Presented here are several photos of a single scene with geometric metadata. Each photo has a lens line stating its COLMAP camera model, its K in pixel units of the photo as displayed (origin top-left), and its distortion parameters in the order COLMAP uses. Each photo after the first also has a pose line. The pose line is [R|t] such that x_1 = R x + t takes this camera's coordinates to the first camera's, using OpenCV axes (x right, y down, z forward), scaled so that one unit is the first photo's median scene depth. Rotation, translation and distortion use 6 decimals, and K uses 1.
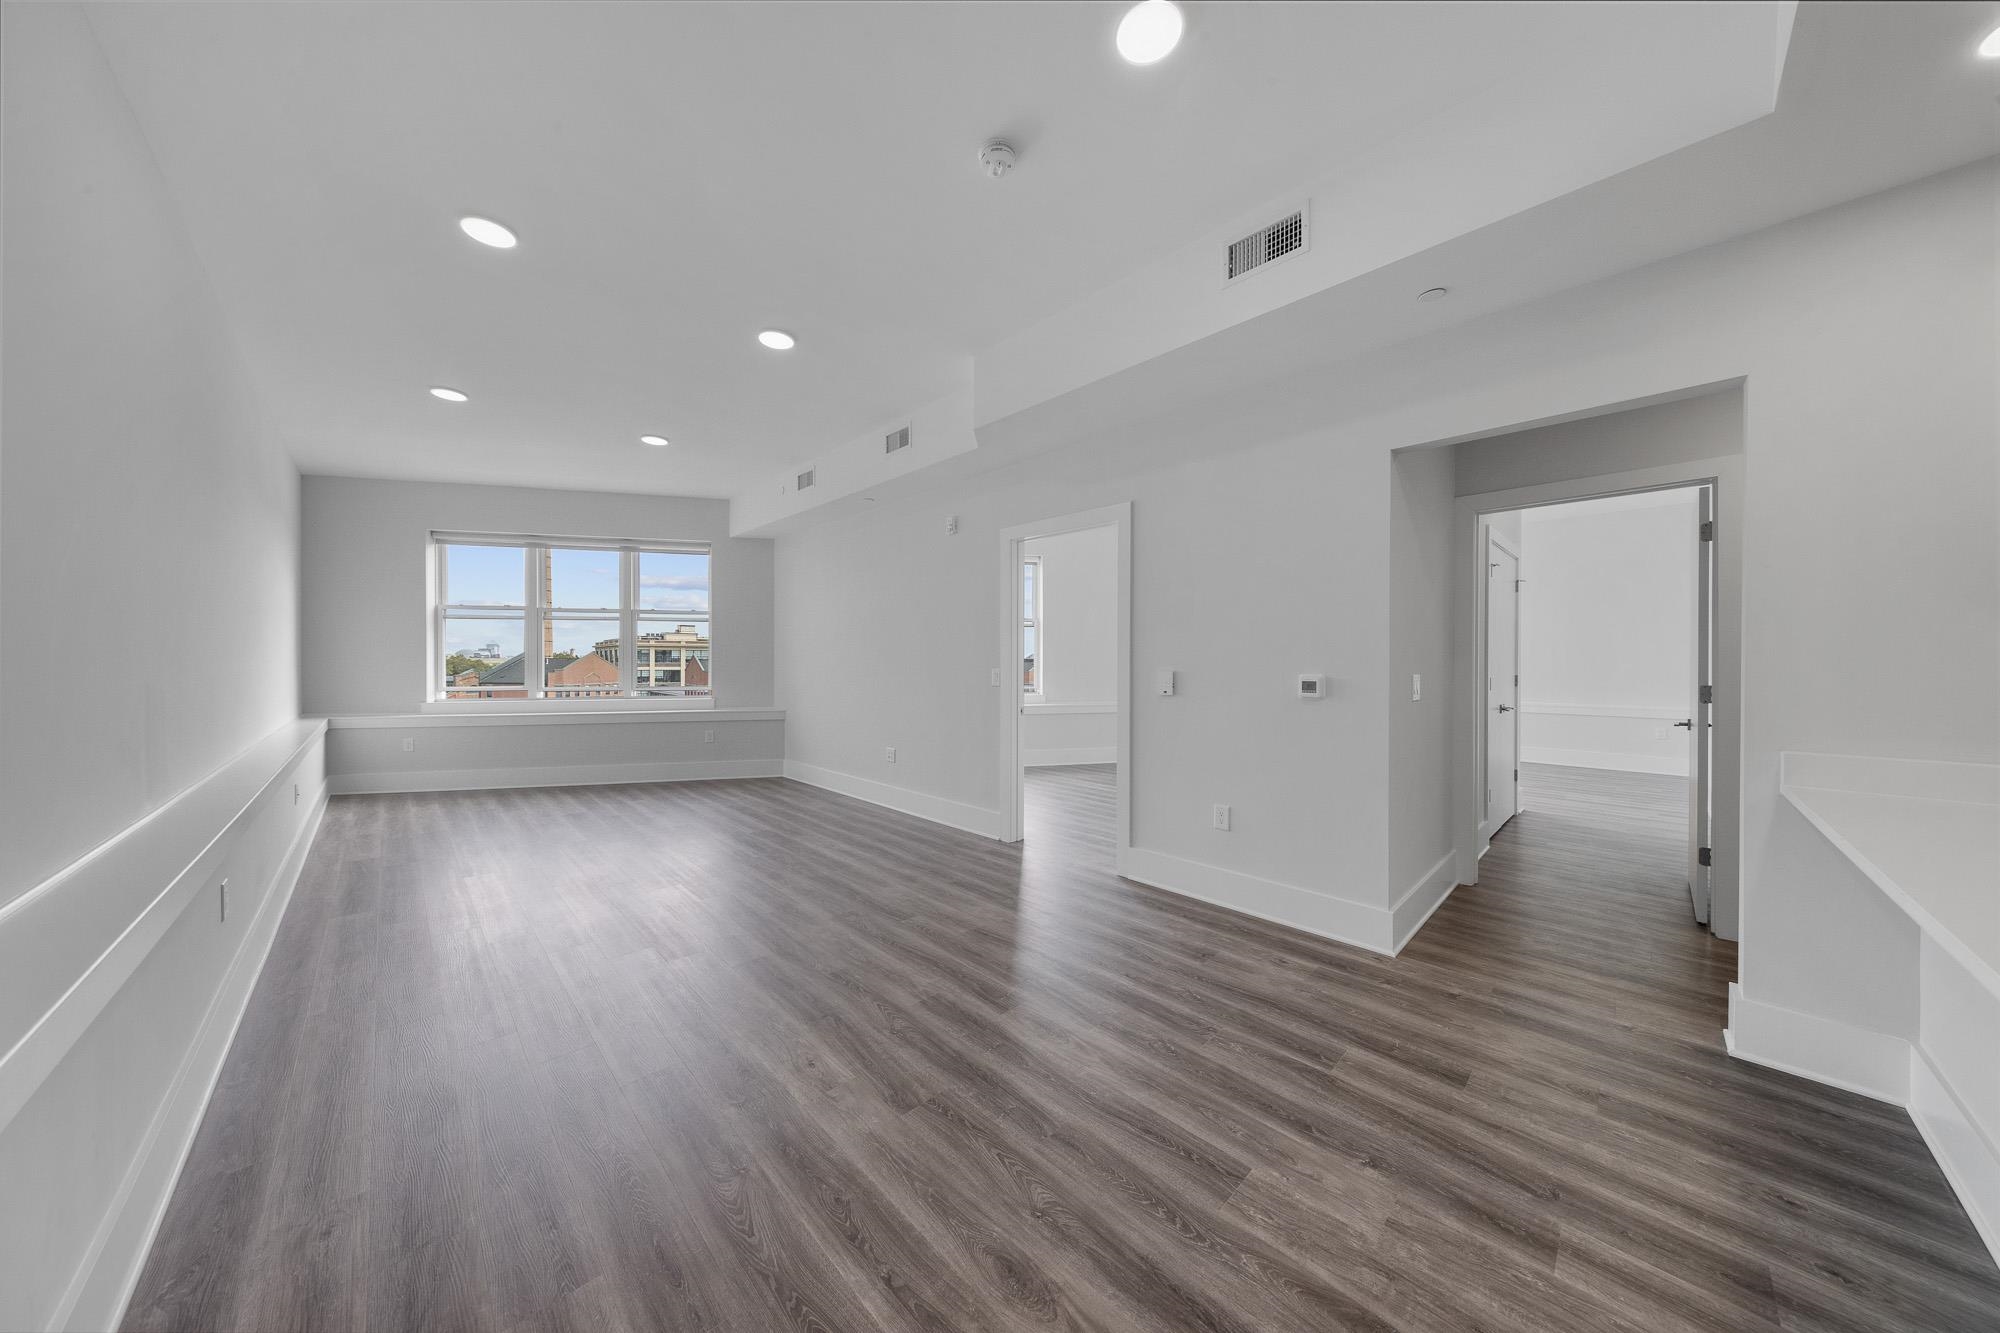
lens RADIAL K [[629.3, 0, 1017.1], [0, 629.3, 665.0], [0, 0, 1]] dist [-0.000530, 0.000321]
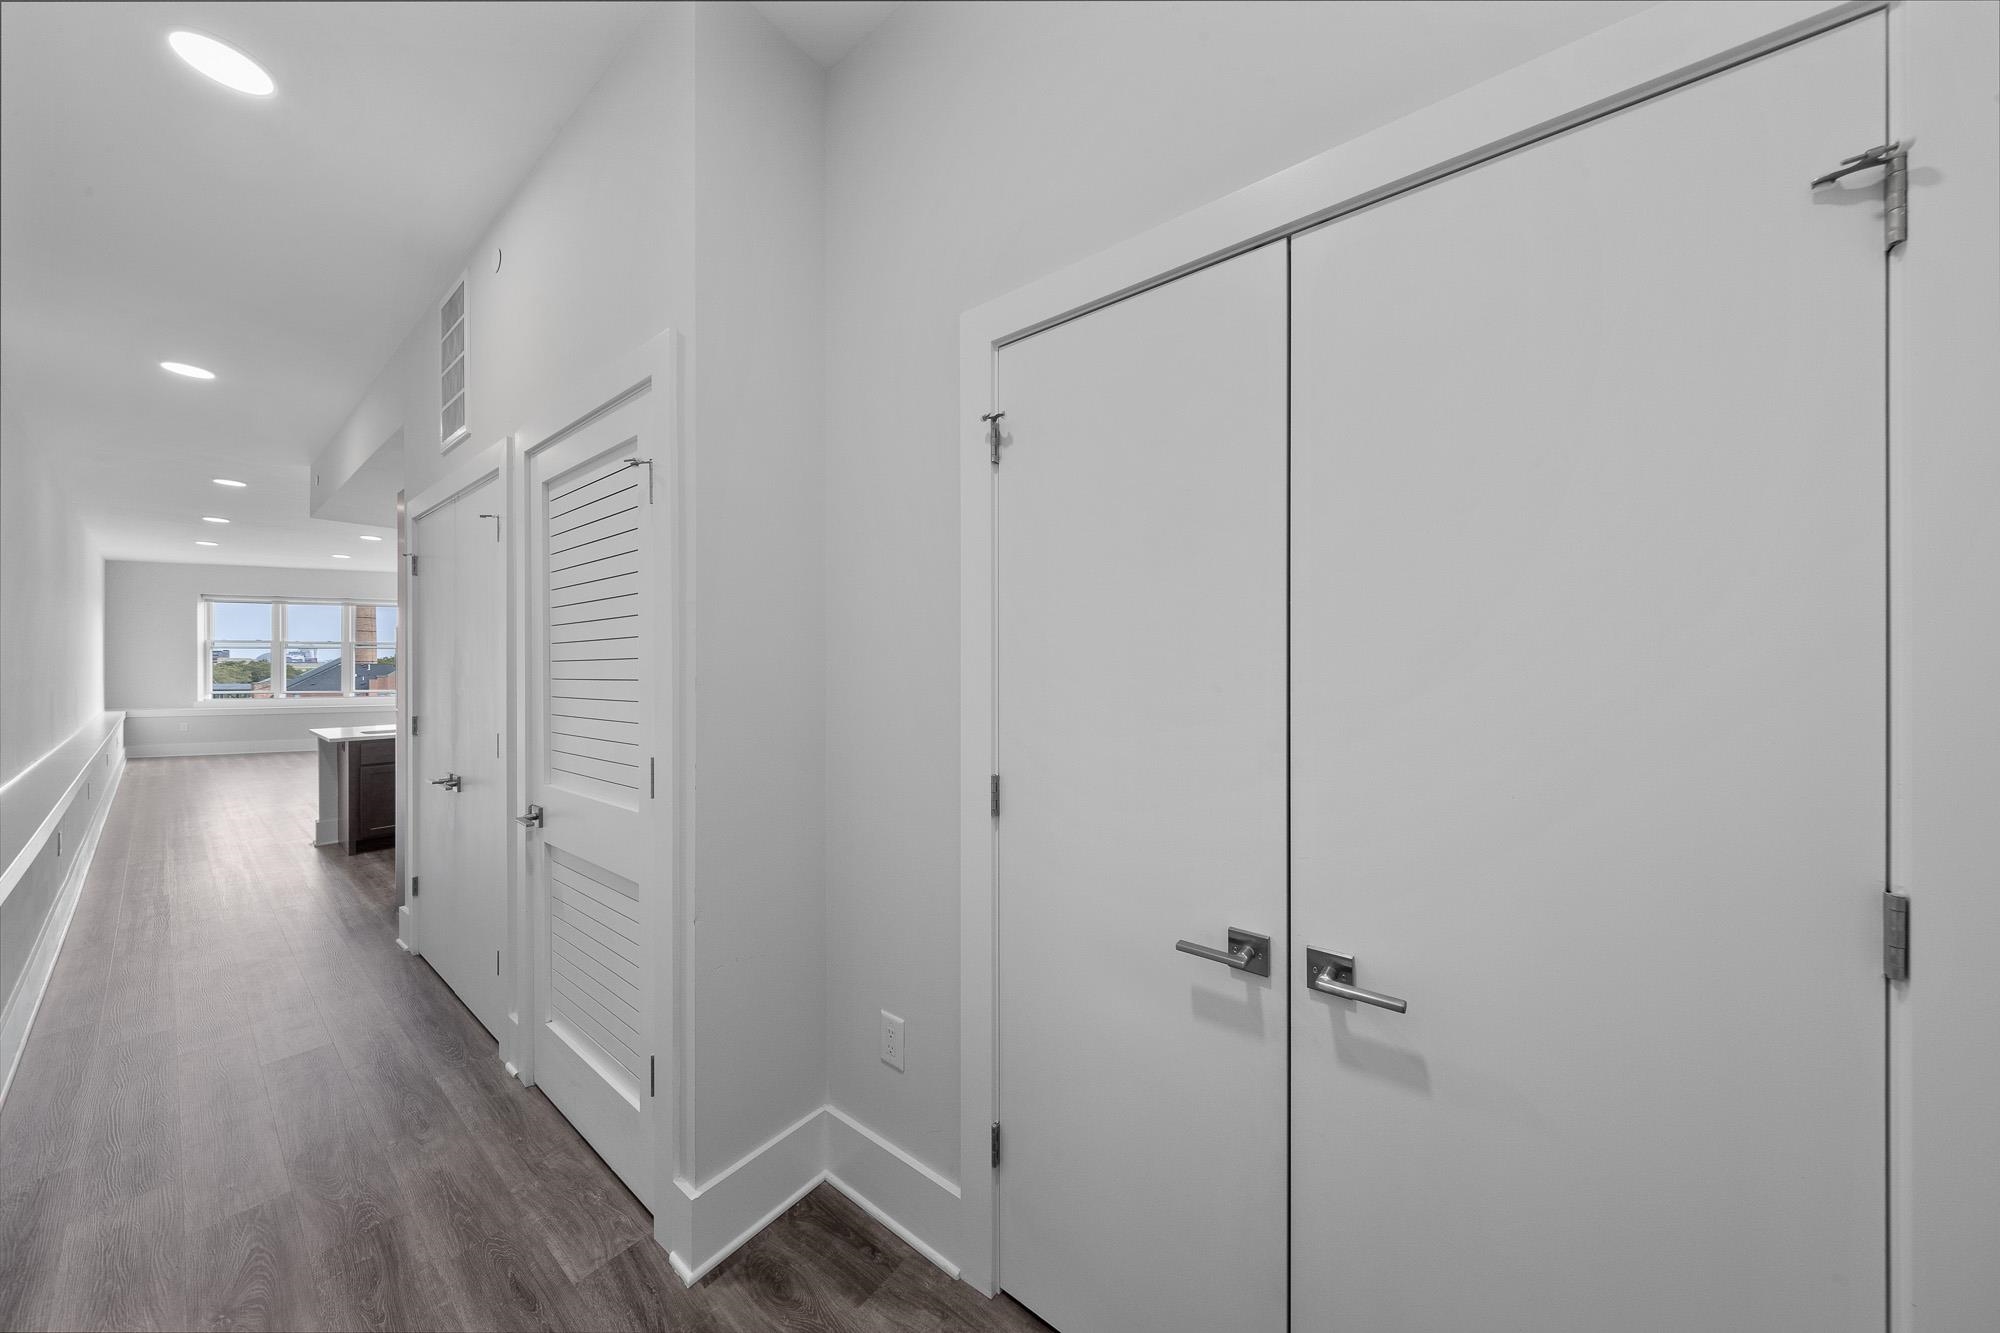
lens RADIAL K [[629.3, 0, 1011.6], [0, 629.3, 668.8], [0, 0, 1]] dist [-0.000530, 0.000321]
pose [[0.989834, -0.002506, 0.142204, 0.865450], [0.002408, 0.999997, 0.000863, -0.019144], [-0.142206, -0.000512, 0.989837, -0.861439]]
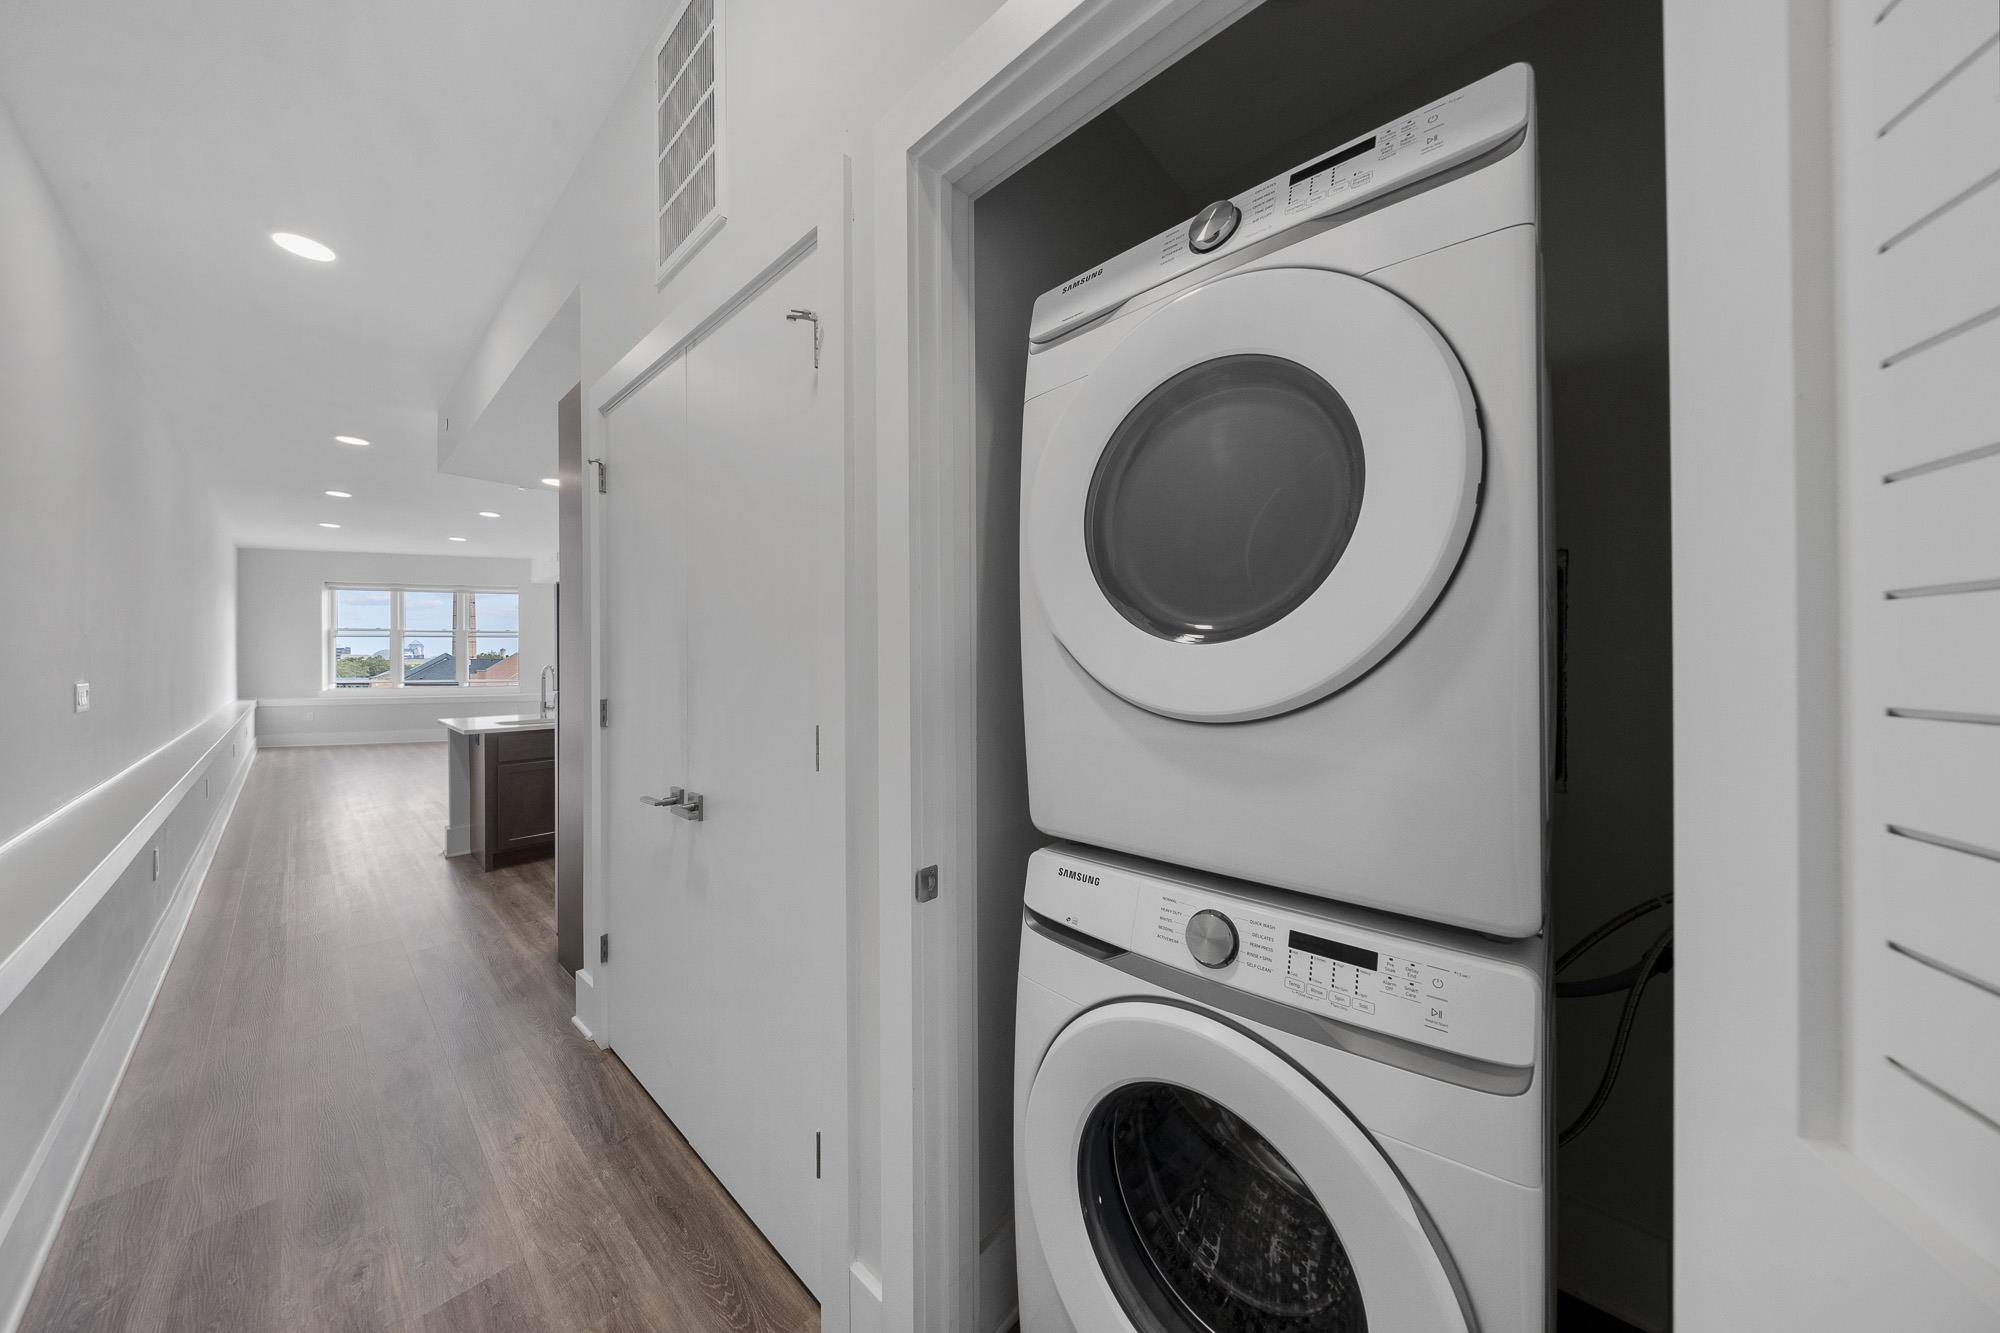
lens RADIAL K [[629.3, 0, 1010.4], [0, 629.3, 663.0], [0, 0, 1]] dist [-0.000530, 0.000321]
pose [[0.998260, -0.005549, 0.058697, 0.678675], [0.005511, 0.999984, 0.000813, -0.001508], [-0.058701, -0.000488, 0.998275, -0.663949]]
